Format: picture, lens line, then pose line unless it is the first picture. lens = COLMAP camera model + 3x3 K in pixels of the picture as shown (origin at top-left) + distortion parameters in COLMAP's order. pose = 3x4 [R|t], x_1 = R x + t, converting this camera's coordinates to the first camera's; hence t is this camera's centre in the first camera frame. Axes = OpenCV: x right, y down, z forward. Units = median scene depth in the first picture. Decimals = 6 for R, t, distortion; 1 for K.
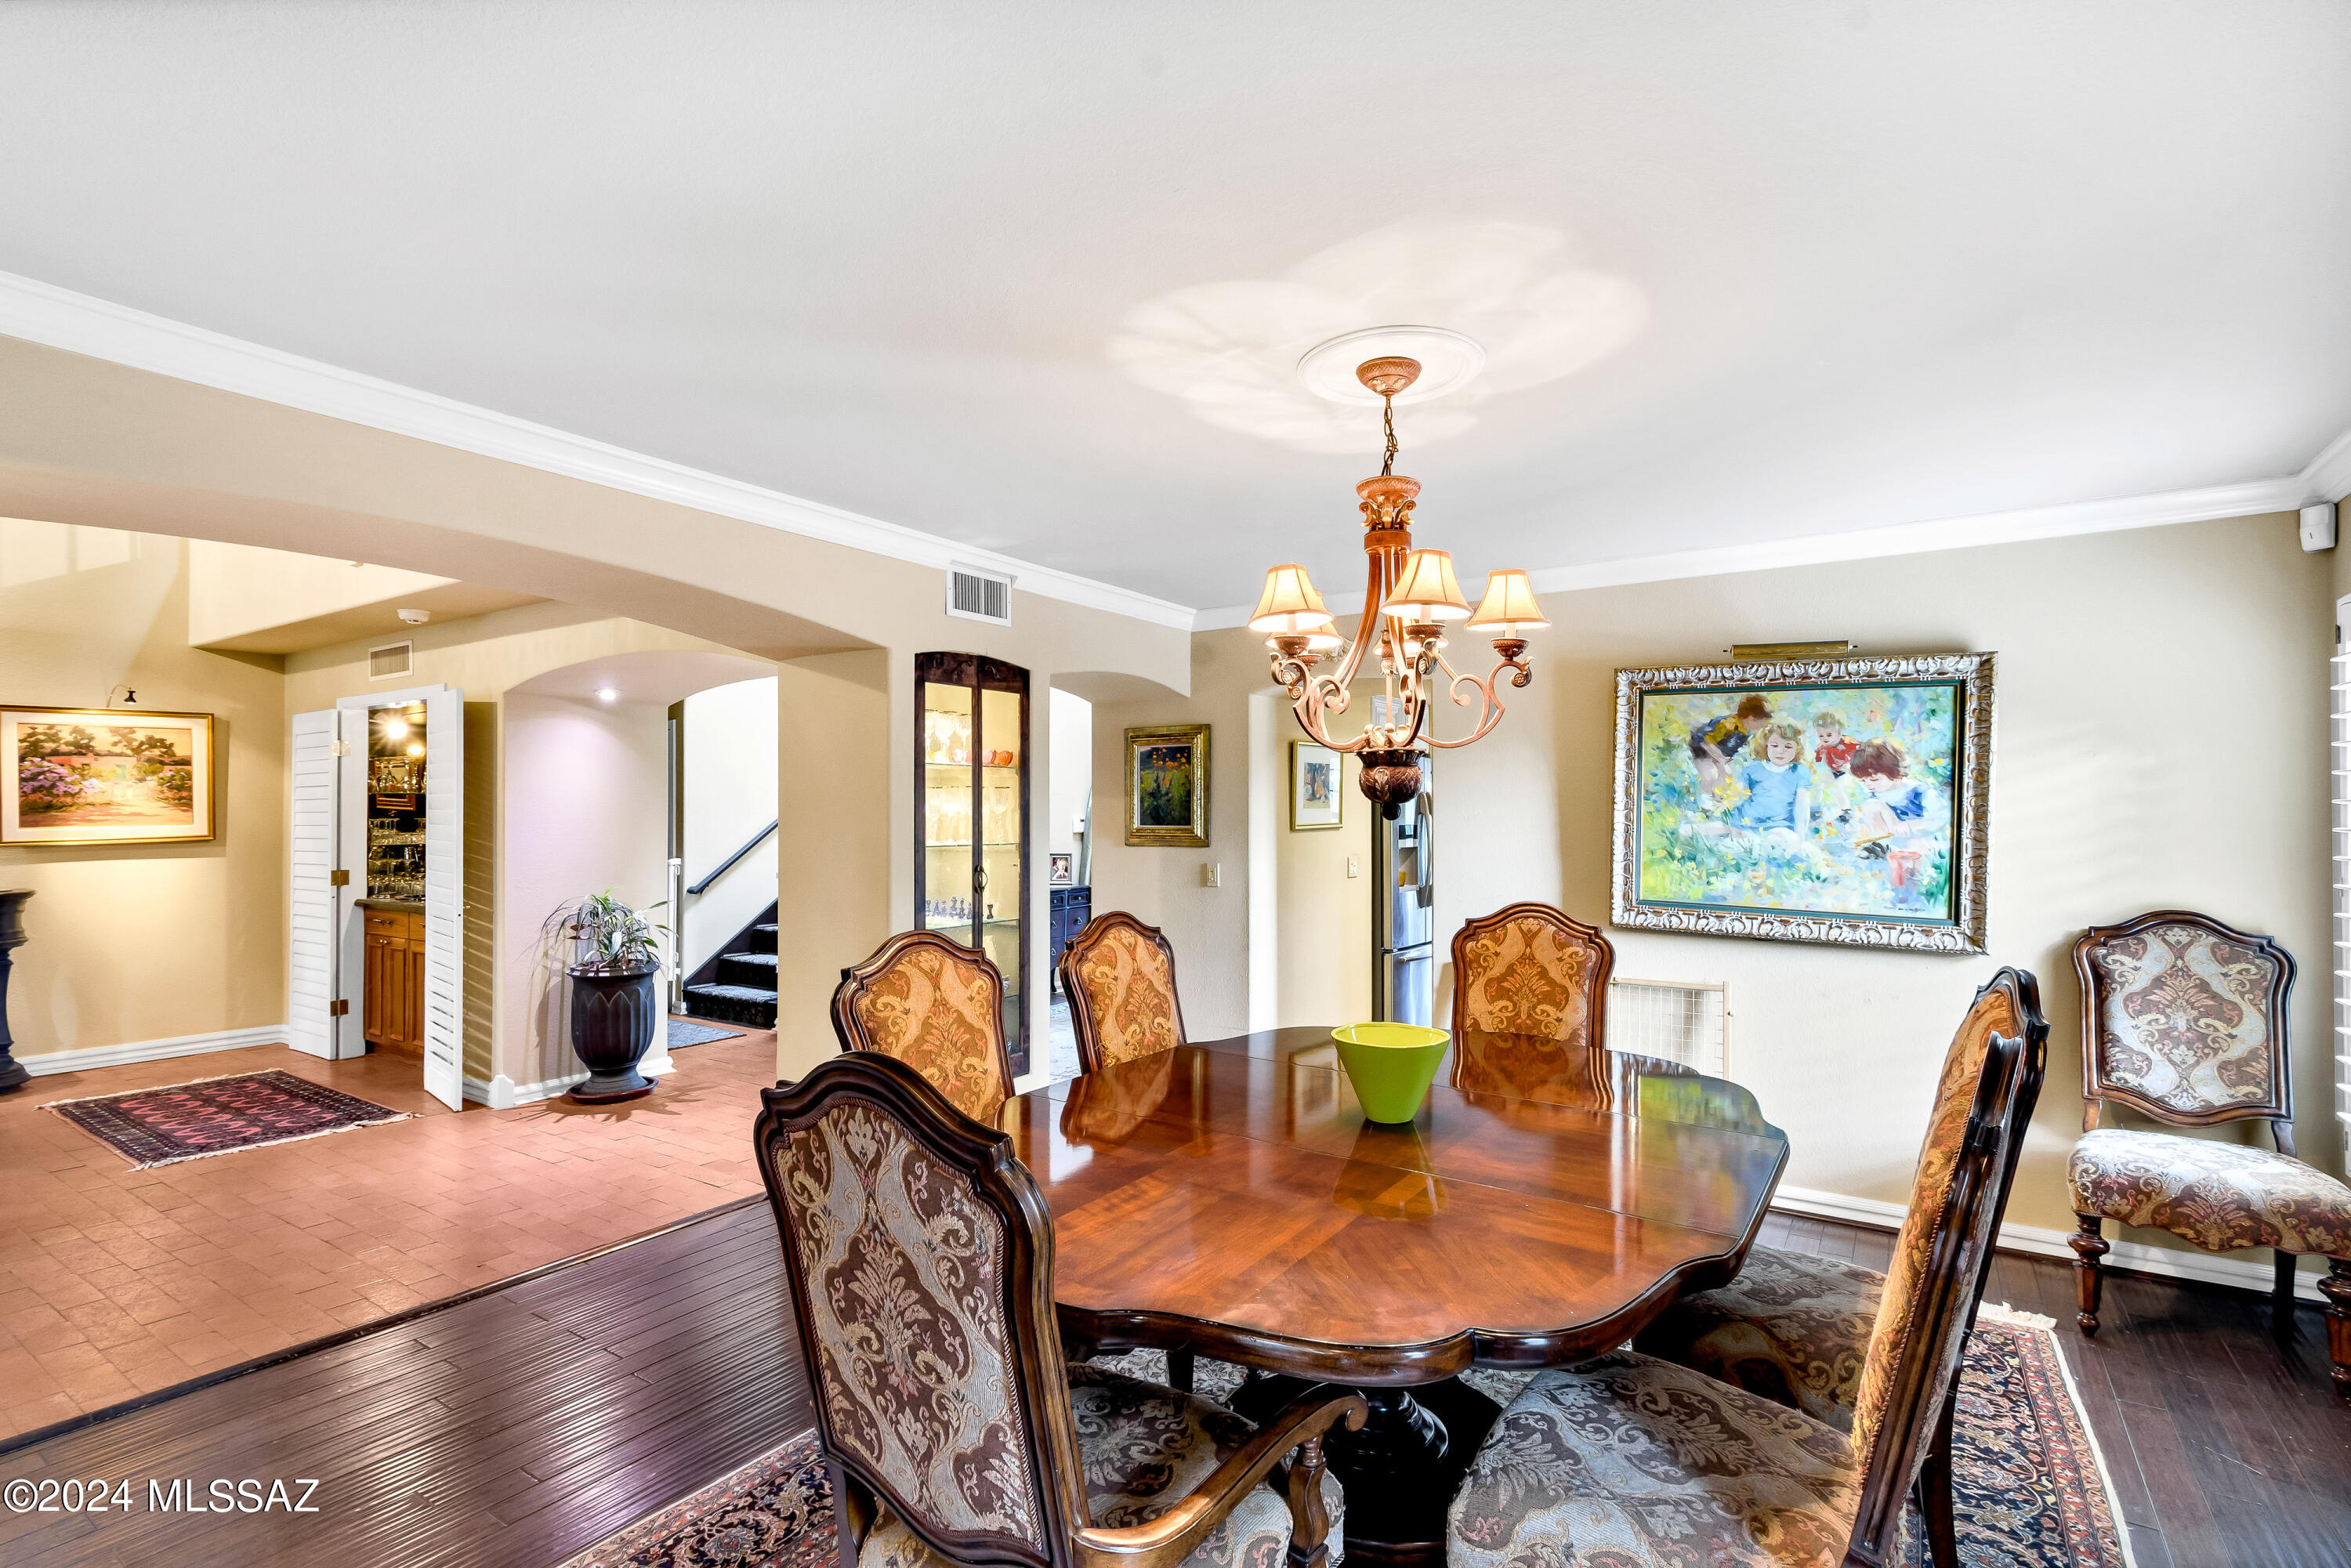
lens RADIAL K [[1124.4, 0, 1219.2], [0, 1124.4, 806.8], [0, 0, 1]] dist [0.007831, -0.001711]
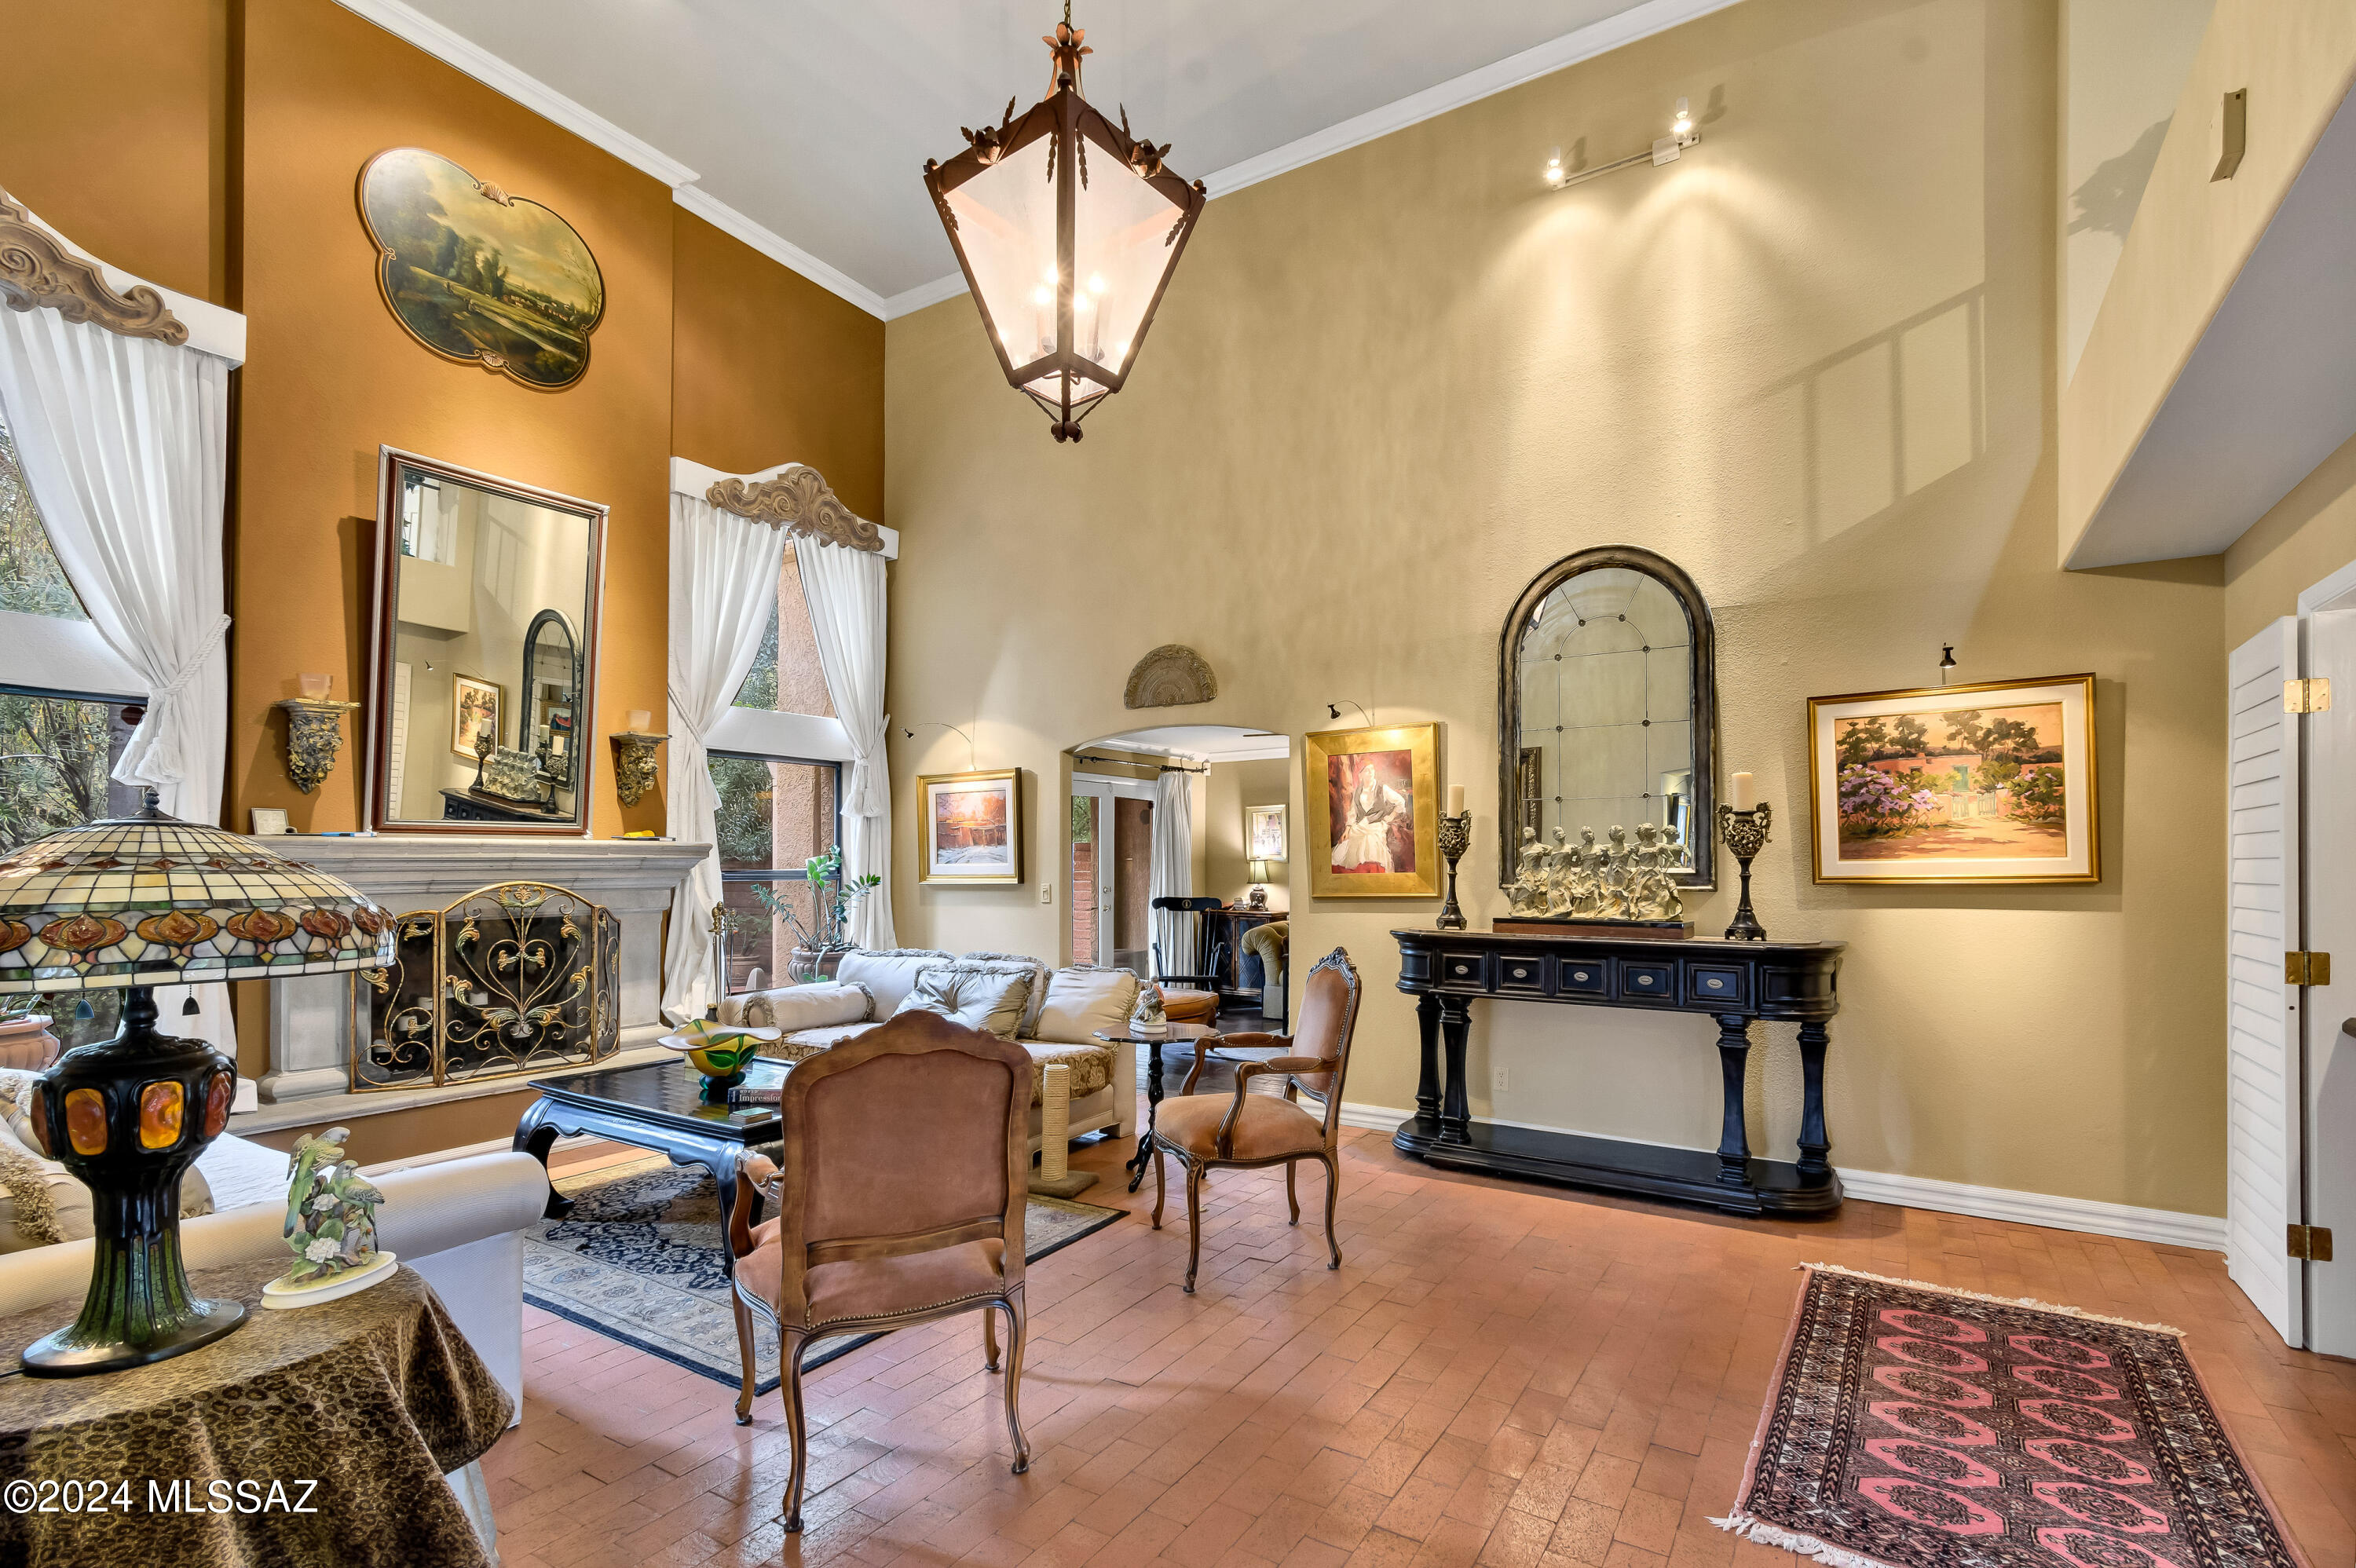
lens RADIAL K [[1082.9, 0, 1196.0], [0, 1082.9, 846.5], [0, 0, 1]] dist [0.005327, -0.000233]
pose [[0.014421, -0.009168, -0.999854, -0.784545], [0.003401, 0.999953, -0.009120, 0.033625], [0.999890, -0.003269, 0.014451, 1.261050]]
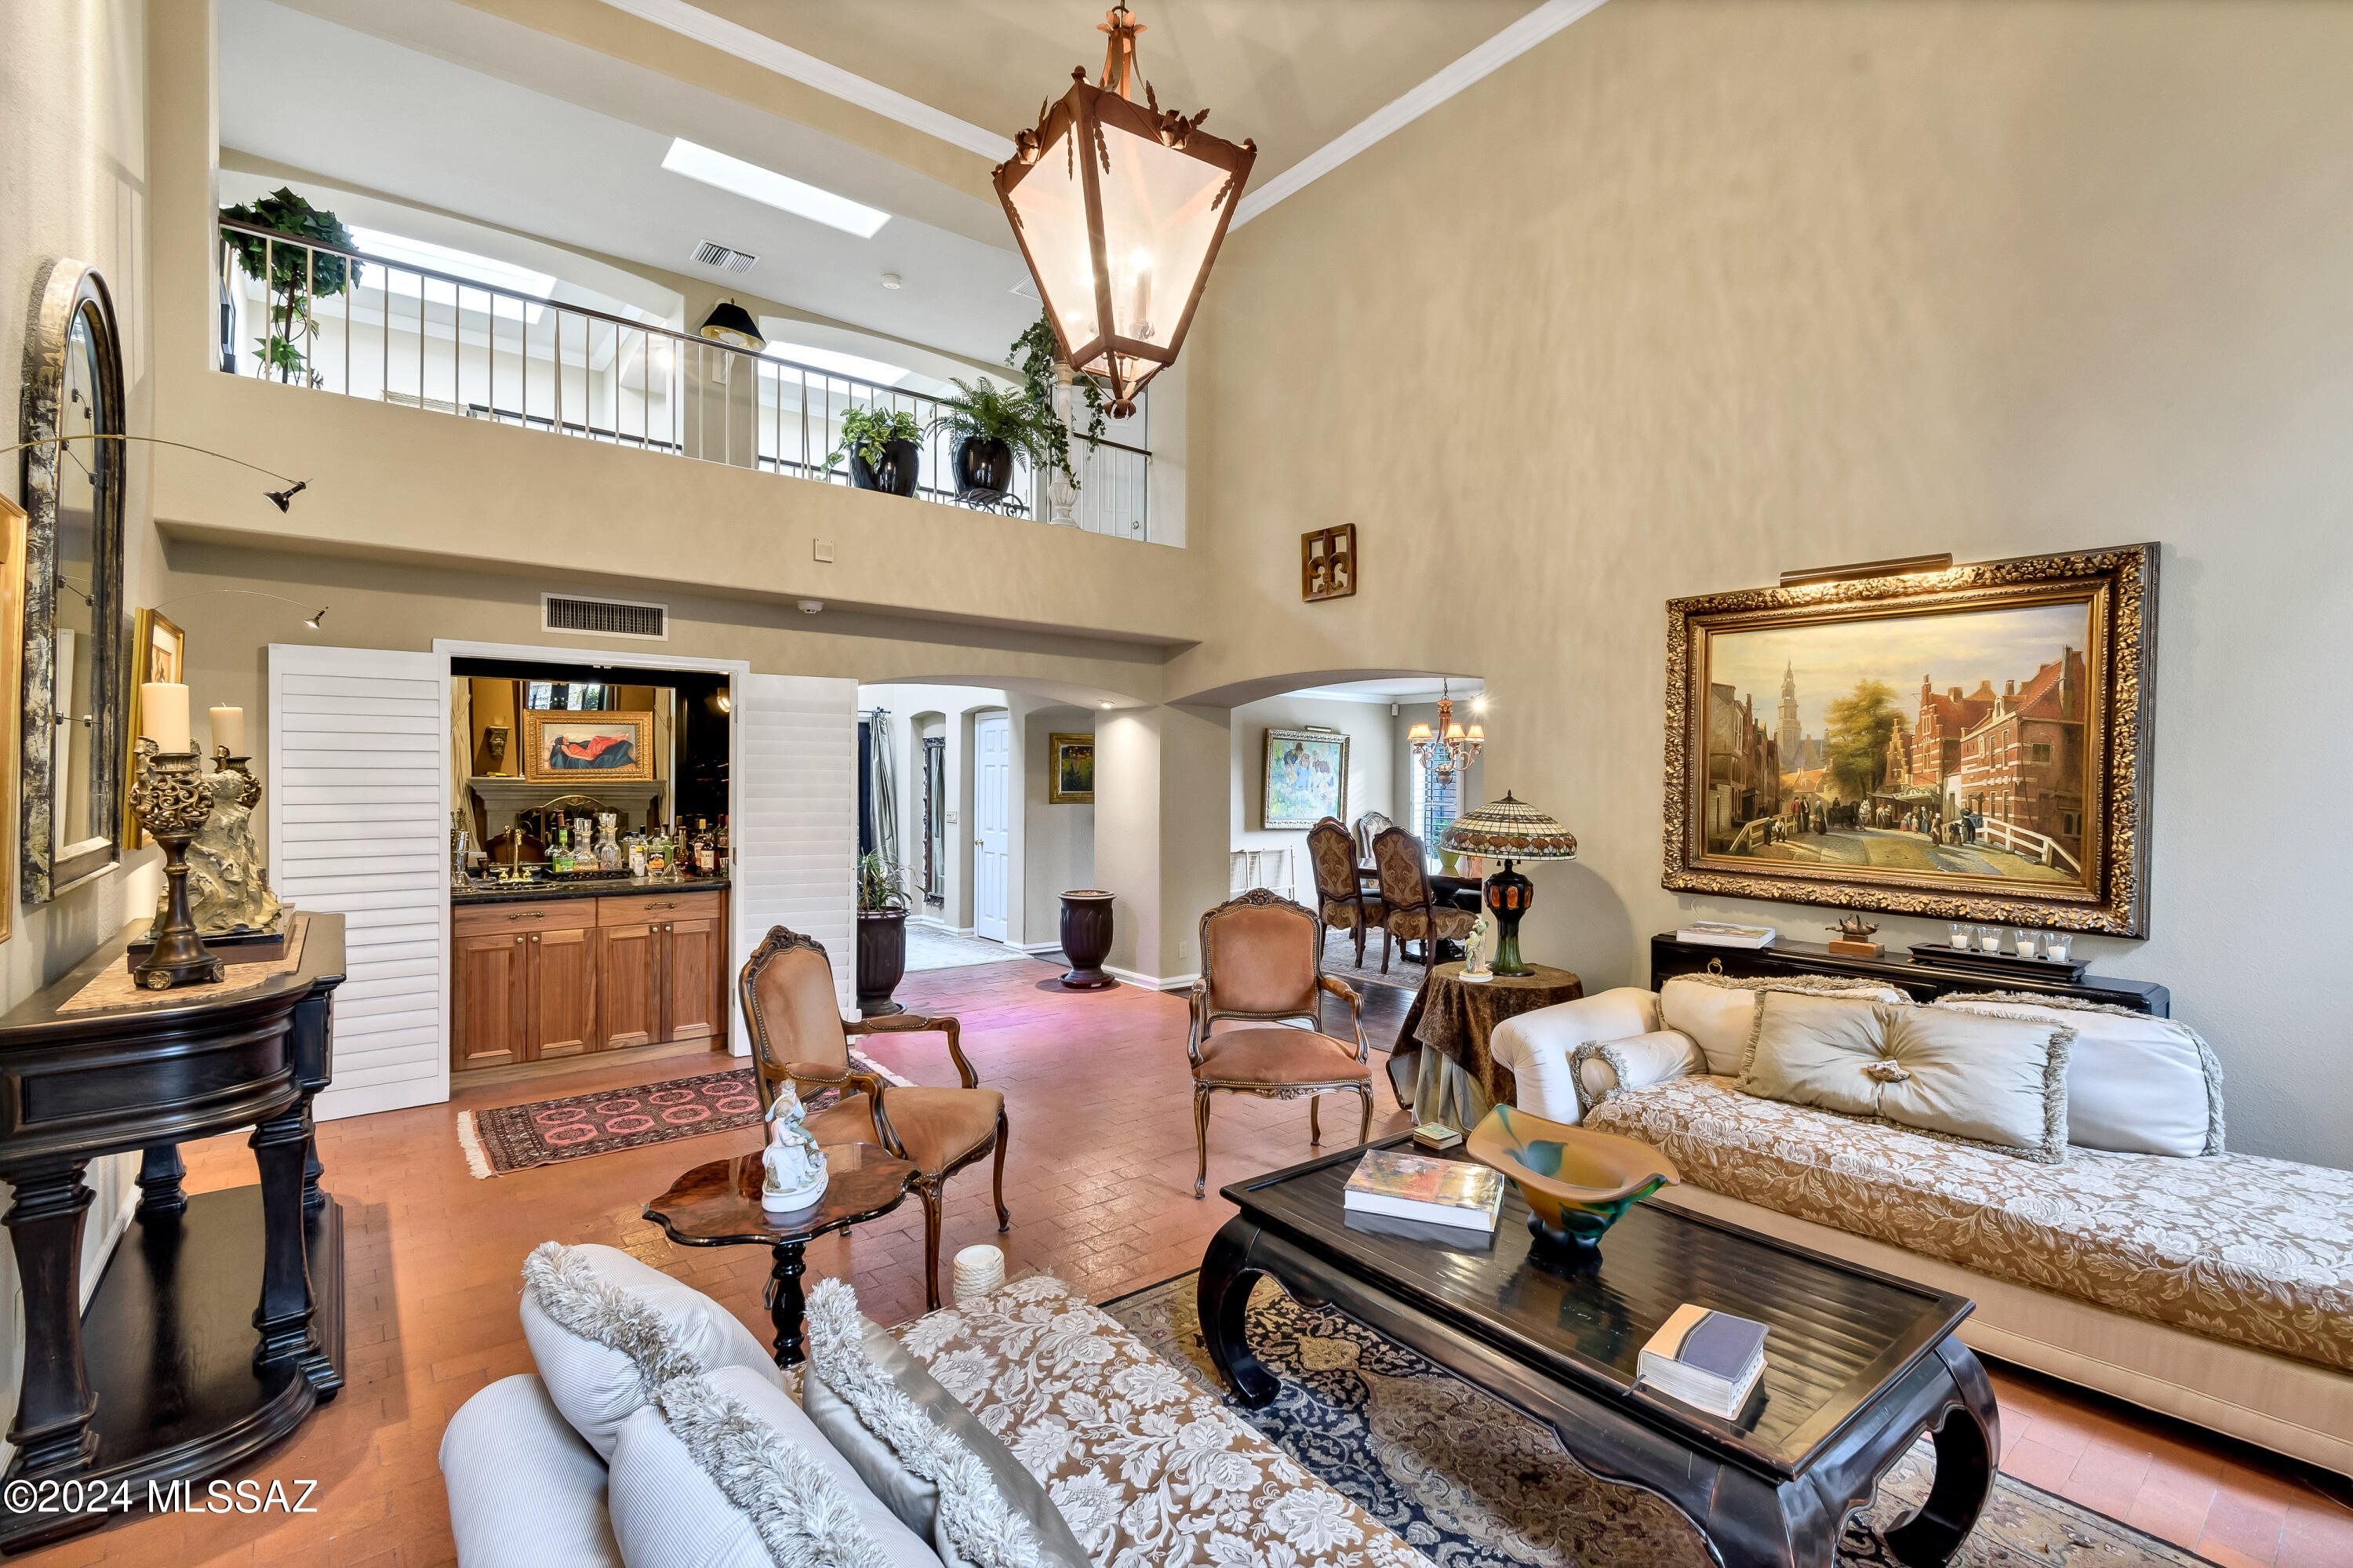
lens RADIAL K [[1060.5, 0, 1215.7], [0, 1060.5, 778.7], [0, 0, 1]] dist [-0.007780, -0.000201]
pose [[0.288482, 0.000522, 0.957485, -3.183208], [-0.012436, 0.999918, 0.003202, -0.022355], [-0.957405, -0.012831, 0.288465, 0.664842]]
